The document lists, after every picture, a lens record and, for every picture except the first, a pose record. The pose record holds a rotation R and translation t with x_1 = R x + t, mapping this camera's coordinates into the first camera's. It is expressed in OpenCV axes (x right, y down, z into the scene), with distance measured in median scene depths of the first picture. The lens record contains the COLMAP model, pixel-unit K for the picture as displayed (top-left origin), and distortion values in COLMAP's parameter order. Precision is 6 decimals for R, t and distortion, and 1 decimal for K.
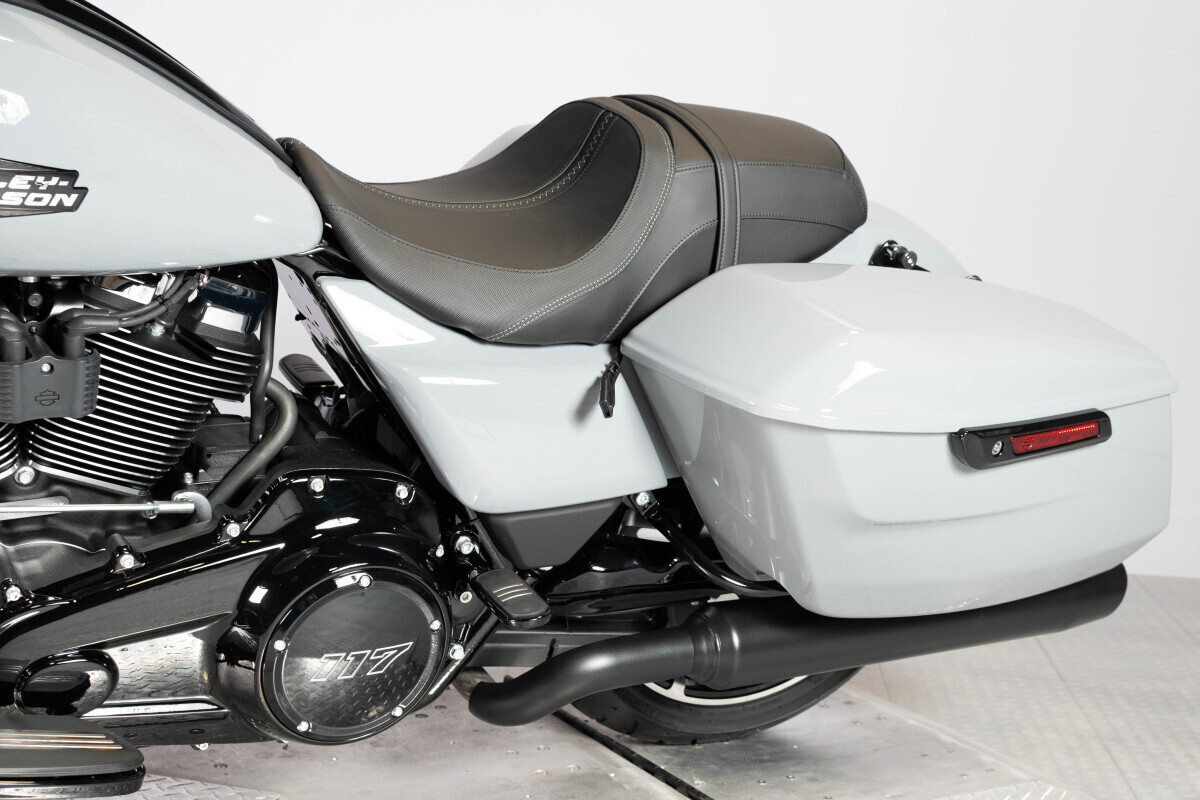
lens RADIAL K [[1852.6, 0, 610.2], [0, 1852.6, 400.1], [0, 0, 1]] dist [-0.015773, 0.000000]
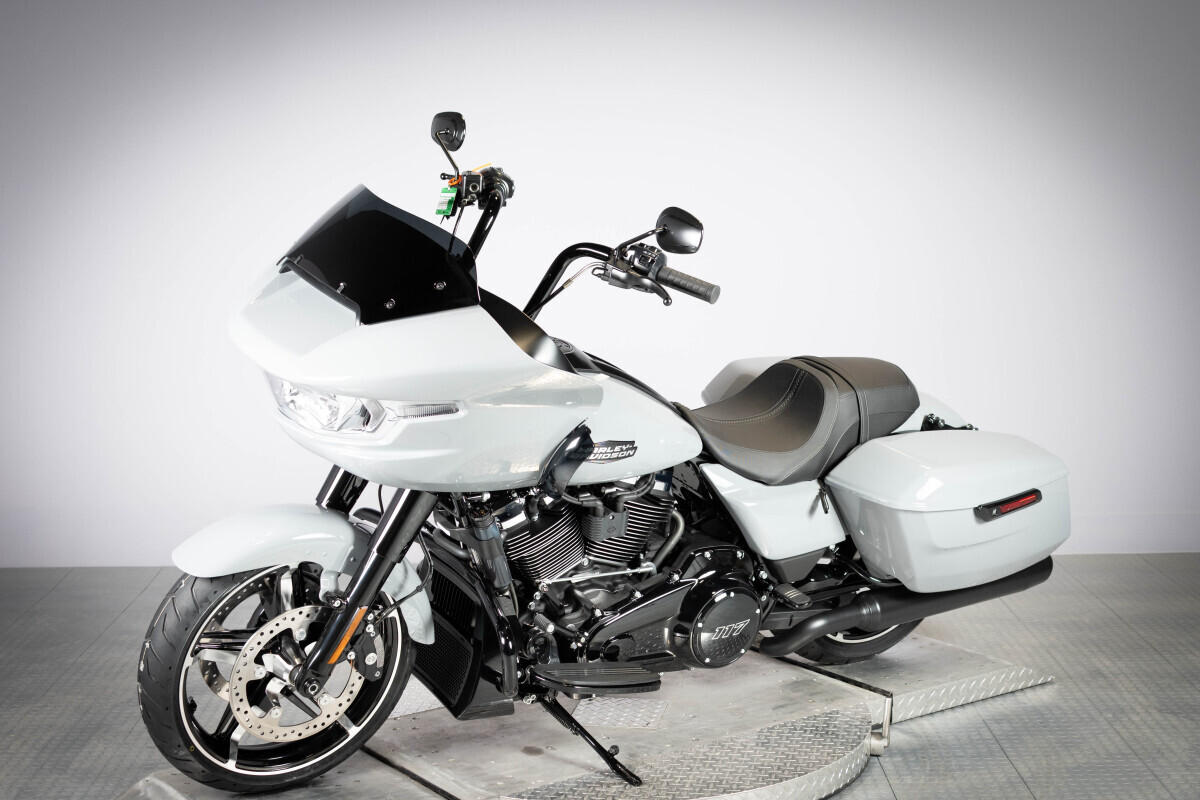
lens RADIAL K [[1852.6, 0, 591.7], [0, 1852.6, 411.4], [0, 0, 1]] dist [-0.015773, 0.000000]
pose [[0.995333, -0.083892, 0.047681, -0.376470], [0.083884, 0.996473, 0.002171, -0.141449], [-0.047695, 0.001839, 0.998860, -1.230967]]
